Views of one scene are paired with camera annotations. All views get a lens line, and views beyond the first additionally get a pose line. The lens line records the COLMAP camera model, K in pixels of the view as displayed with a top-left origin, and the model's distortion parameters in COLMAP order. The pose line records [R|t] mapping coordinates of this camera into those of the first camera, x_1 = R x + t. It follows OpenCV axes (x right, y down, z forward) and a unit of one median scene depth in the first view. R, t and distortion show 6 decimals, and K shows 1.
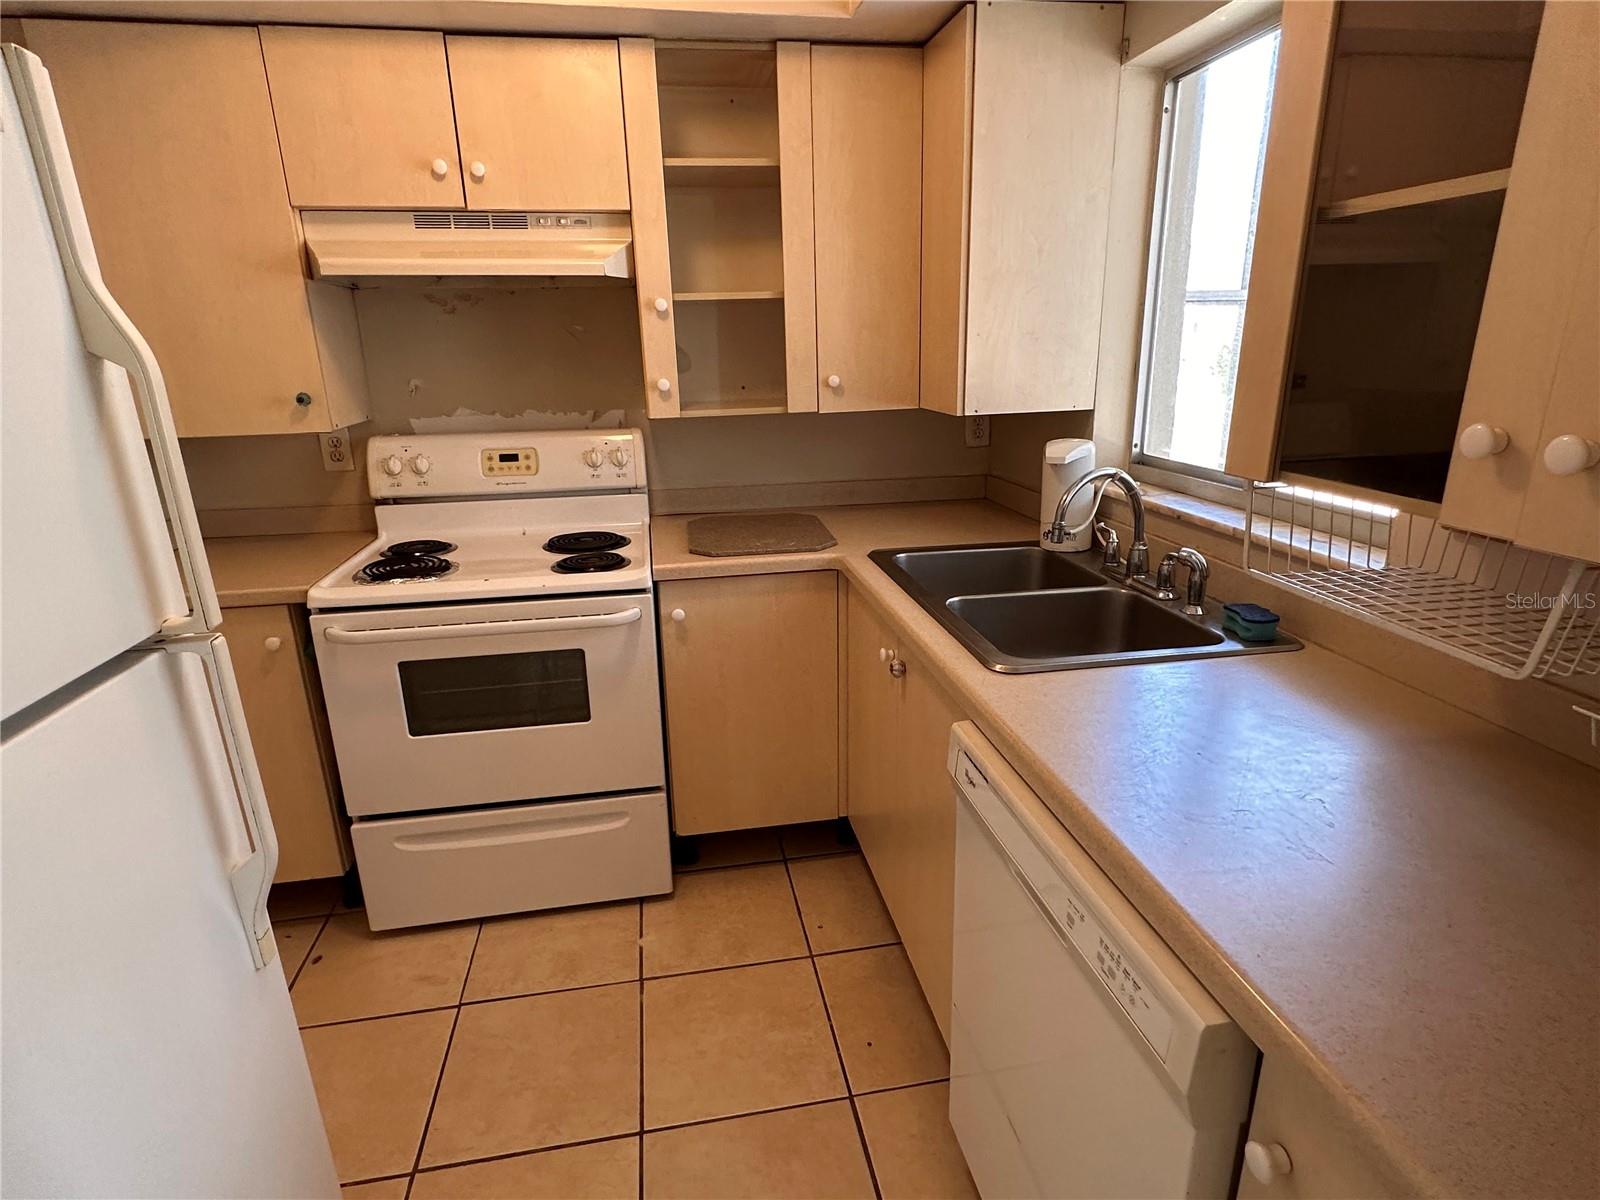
lens RADIAL K [[843.8, 0, 797.2], [0, 843.8, 608.3], [0, 0, 1]] dist [-0.001246, -0.000171]
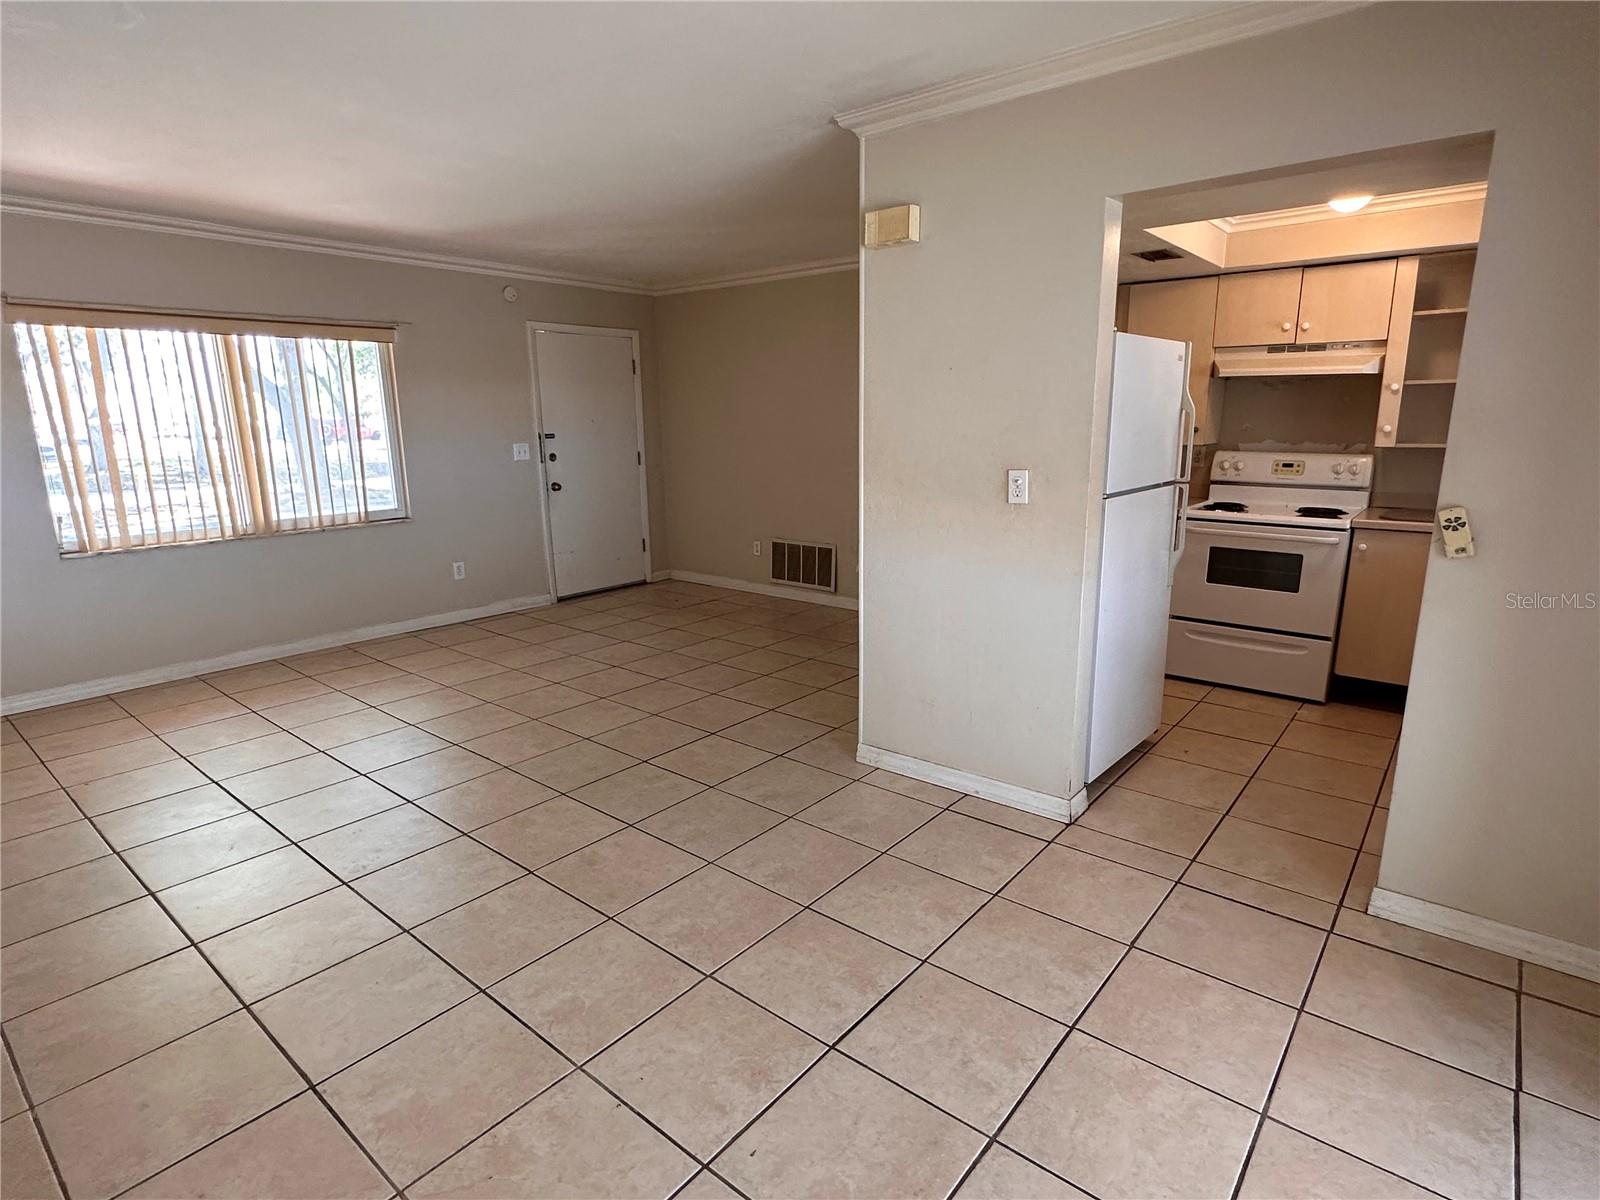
lens RADIAL K [[843.8, 0, 806.3], [0, 843.8, 605.1], [0, 0, 1]] dist [-0.001246, -0.000171]
pose [[0.657006, 0.182522, -0.731457, 0.436563], [-0.228971, 0.972727, 0.037061, 0.341093], [0.718273, 0.143133, 0.680880, -1.142568]]
